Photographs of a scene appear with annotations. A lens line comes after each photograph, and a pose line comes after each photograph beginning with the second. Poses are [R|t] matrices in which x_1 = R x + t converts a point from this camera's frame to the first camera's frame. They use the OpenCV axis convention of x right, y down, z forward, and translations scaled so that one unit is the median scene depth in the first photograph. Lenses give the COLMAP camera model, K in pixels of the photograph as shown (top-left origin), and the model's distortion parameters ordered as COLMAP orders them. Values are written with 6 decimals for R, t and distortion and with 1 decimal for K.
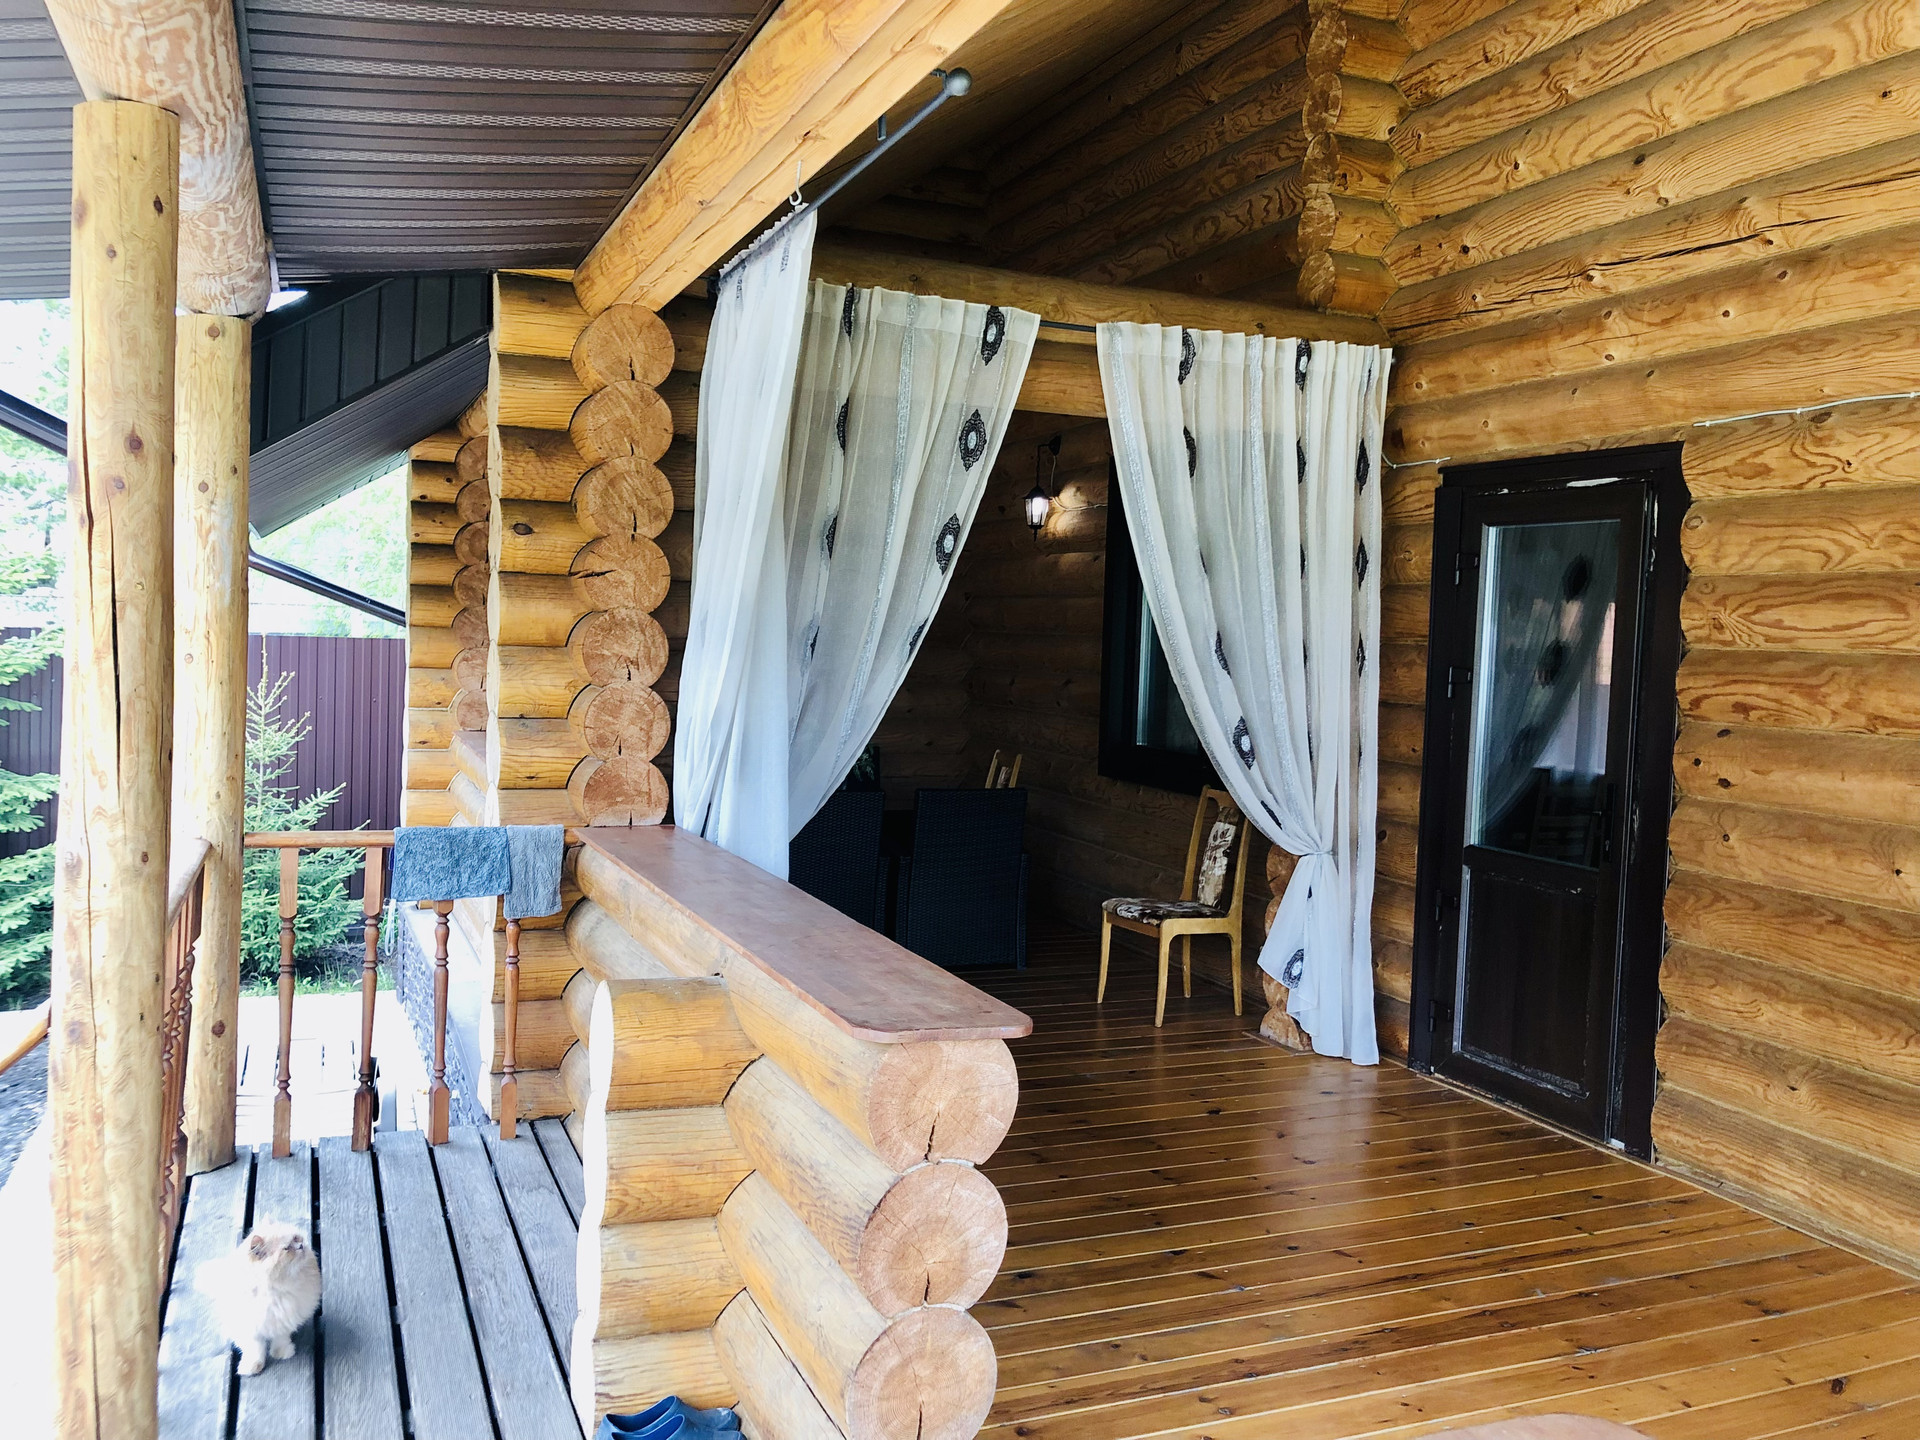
lens RADIAL K [[1581.0, 0, 962.1], [0, 1581.0, 710.8], [0, 0, 1]] dist [0.030679, -0.029597]
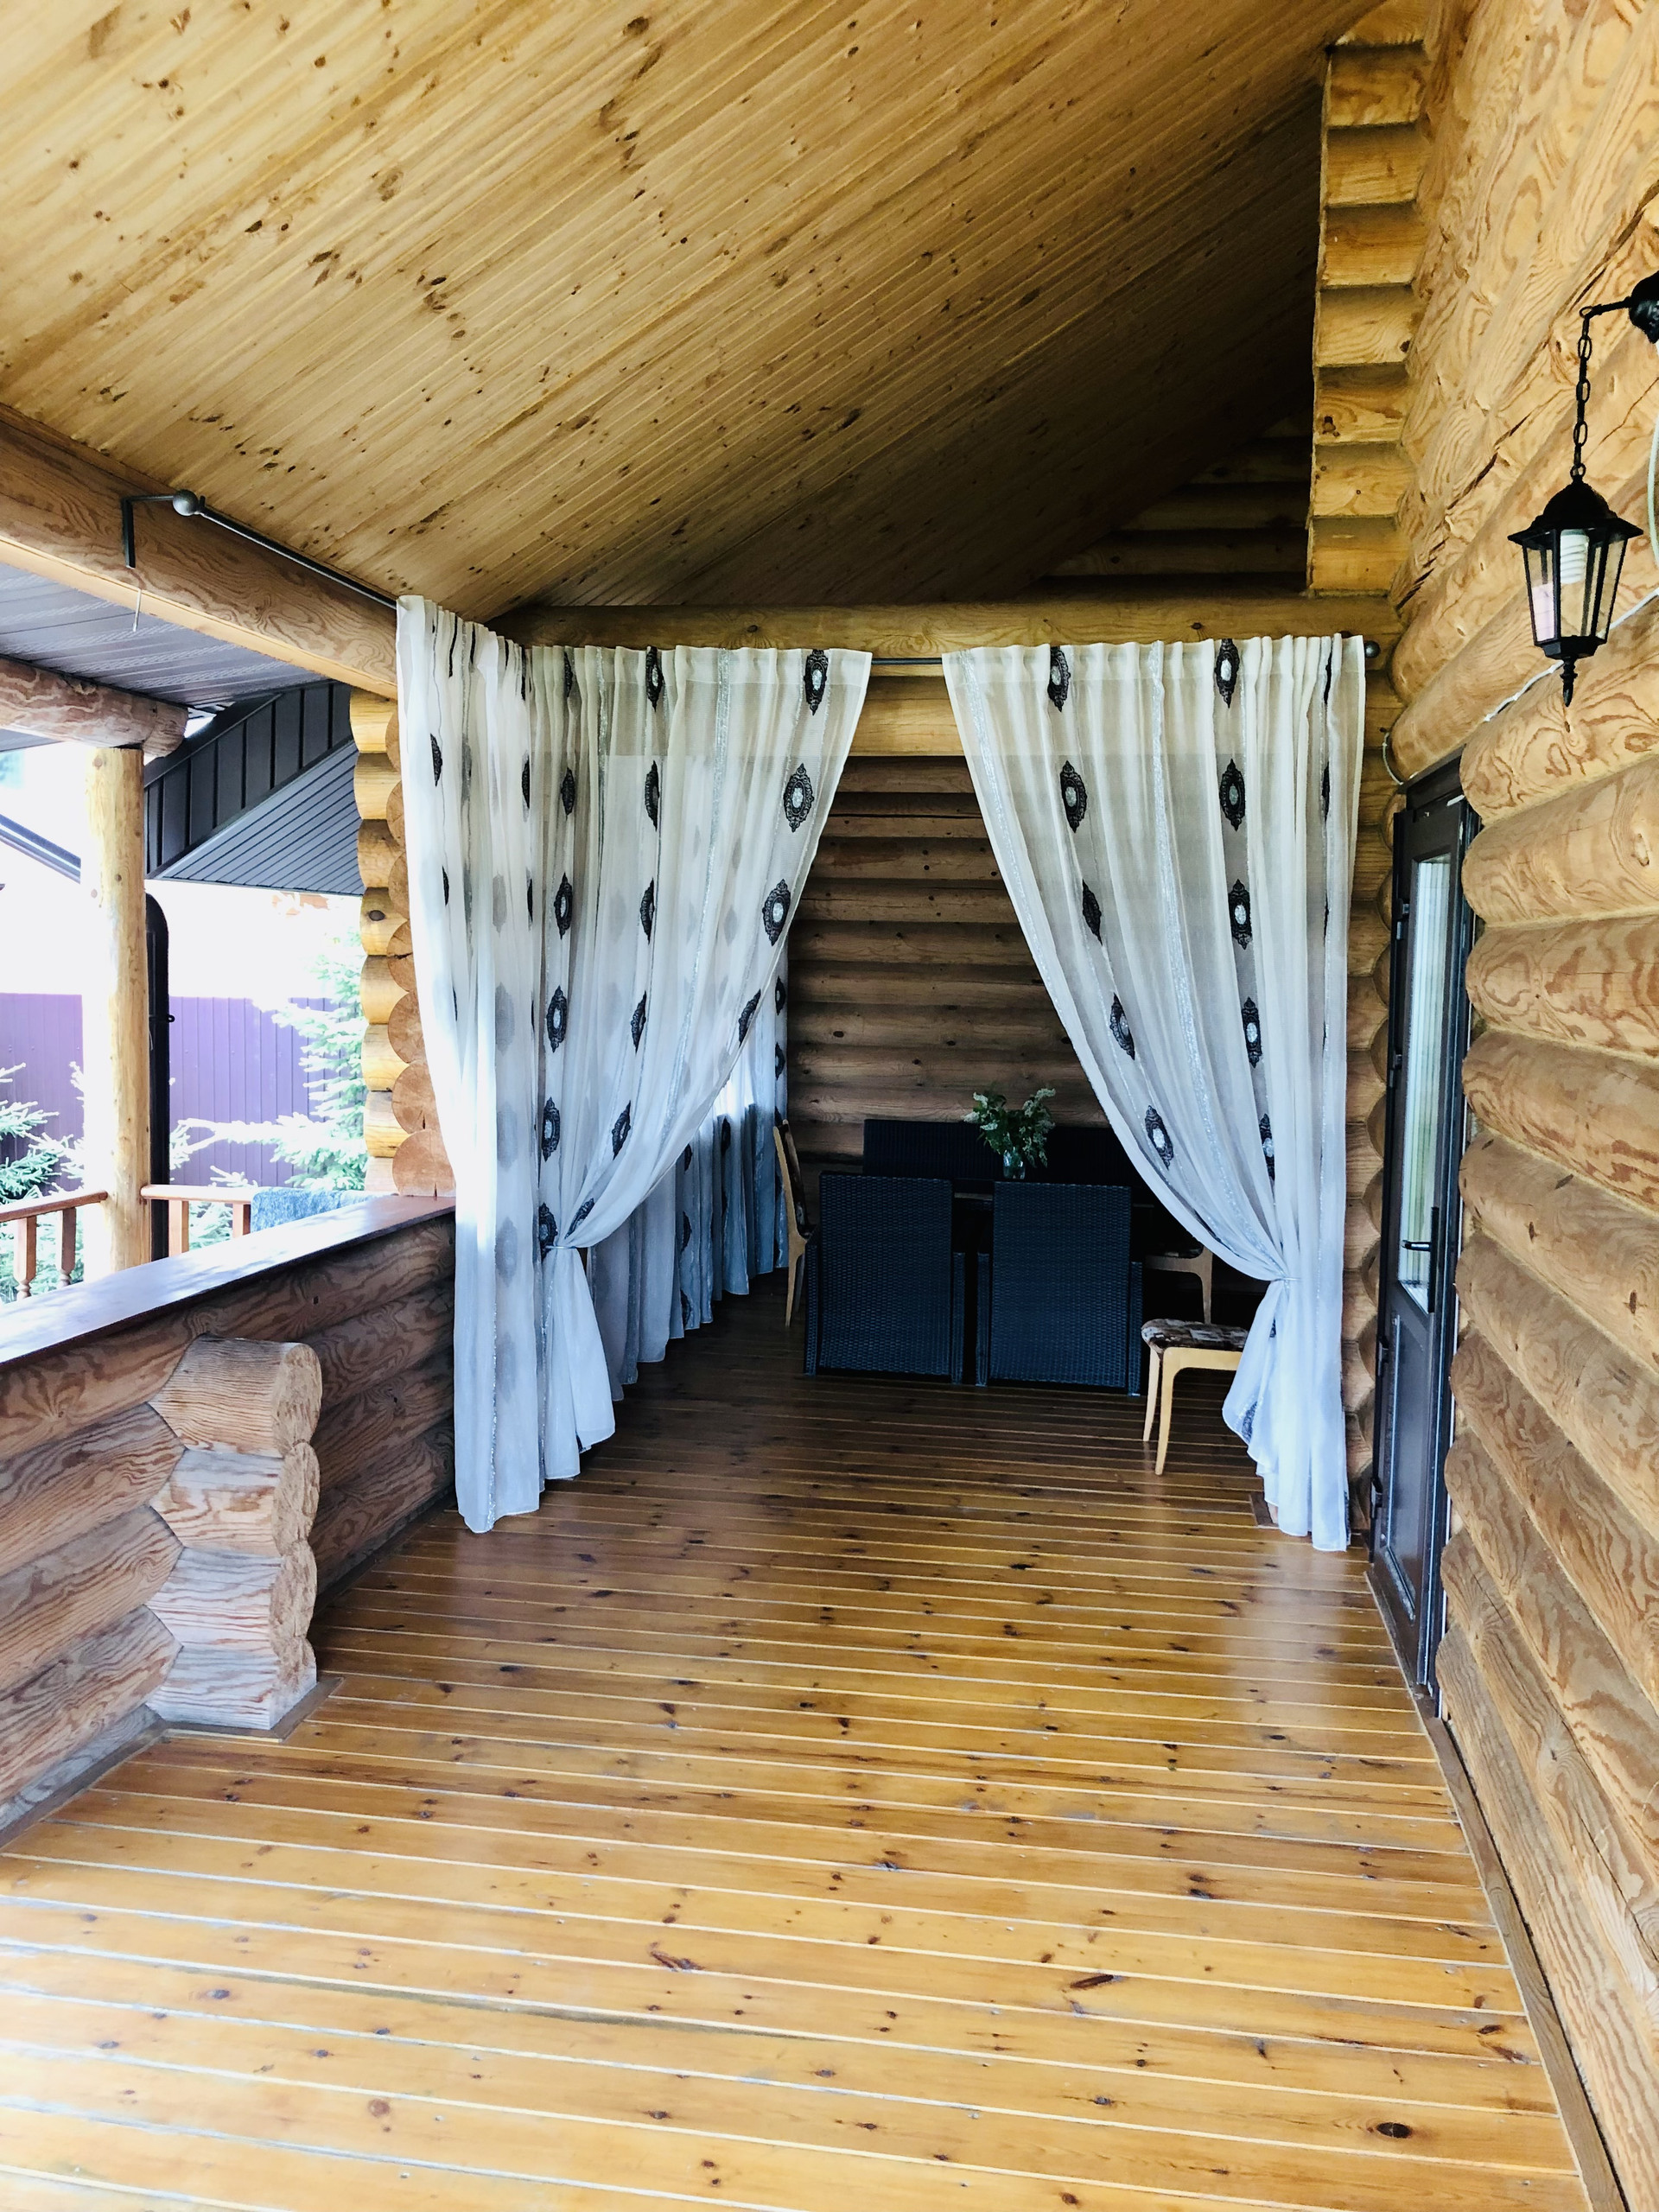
lens RADIAL K [[1821.5, 0, 837.3], [0, 1821.5, 1106.3], [0, 0, 1]] dist [0.030679, -0.029597]
pose [[0.840578, 0.022826, -0.541210, 0.597051], [-0.015464, 0.999716, 0.018146, -0.011481], [0.541470, -0.006884, 0.840692, 0.118990]]
